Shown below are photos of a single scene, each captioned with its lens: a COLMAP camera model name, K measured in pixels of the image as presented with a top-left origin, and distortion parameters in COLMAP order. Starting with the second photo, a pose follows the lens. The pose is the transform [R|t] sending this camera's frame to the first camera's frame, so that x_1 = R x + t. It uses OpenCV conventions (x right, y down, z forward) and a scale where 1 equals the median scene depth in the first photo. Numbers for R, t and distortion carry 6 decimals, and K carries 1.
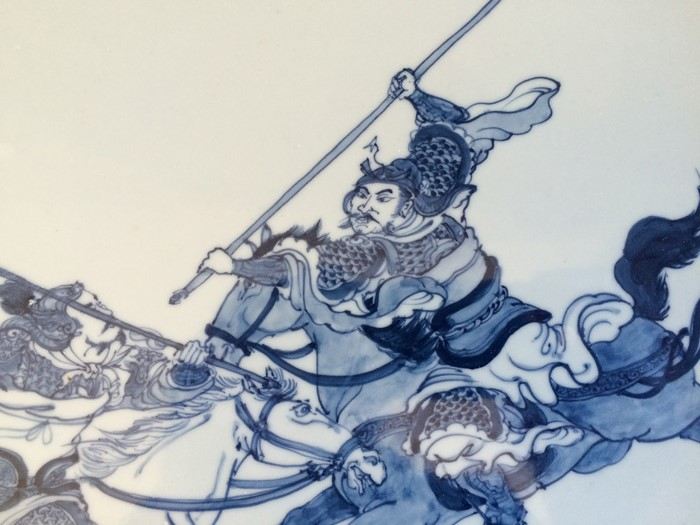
lens RADIAL K [[611.9, 0, 350.0], [0, 611.9, 262.5], [0, 0, 1]] dist [0.065321, -0.131939]
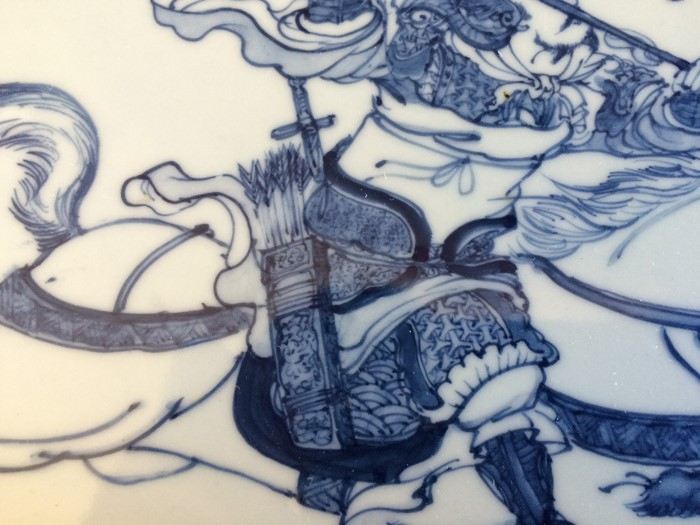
lens RADIAL K [[611.9, 0, 350.0], [0, 611.9, 262.5], [0, 0, 1]] dist [0.065321, -0.131939]
pose [[0.994466, 0.092949, -0.048978, -0.548276], [-0.096760, 0.991902, -0.082263, 0.405891], [0.040935, 0.086546, 0.995406, 0.392107]]
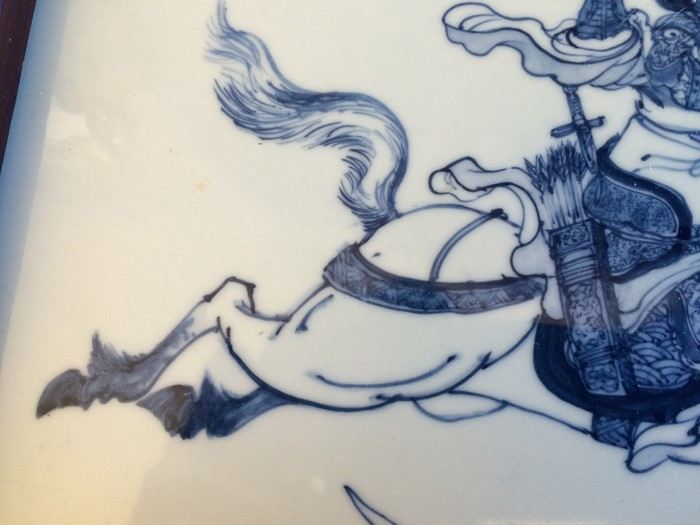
lens RADIAL K [[611.9, 0, 350.0], [0, 611.9, 262.5], [0, 0, 1]] dist [0.065321, -0.131939]
pose [[0.992488, 0.094154, -0.078119, -0.819063], [-0.100510, 0.991563, -0.081856, 0.468624], [0.069752, 0.089092, 0.993578, 0.265510]]
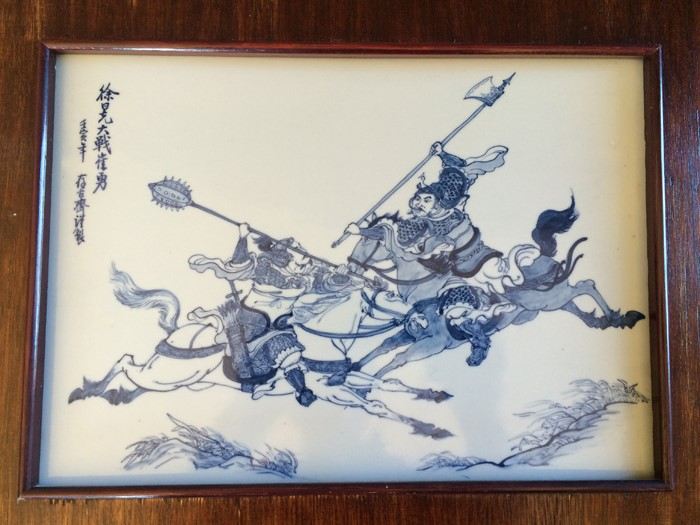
lens RADIAL K [[611.9, 0, 350.0], [0, 611.9, 262.5], [0, 0, 1]] dist [0.065321, -0.131939]
pose [[0.999978, 0.006577, -0.000999, -0.221094], [-0.006581, 0.999970, -0.004001, 0.128800], [0.000973, 0.004008, 0.999991, -1.210830]]
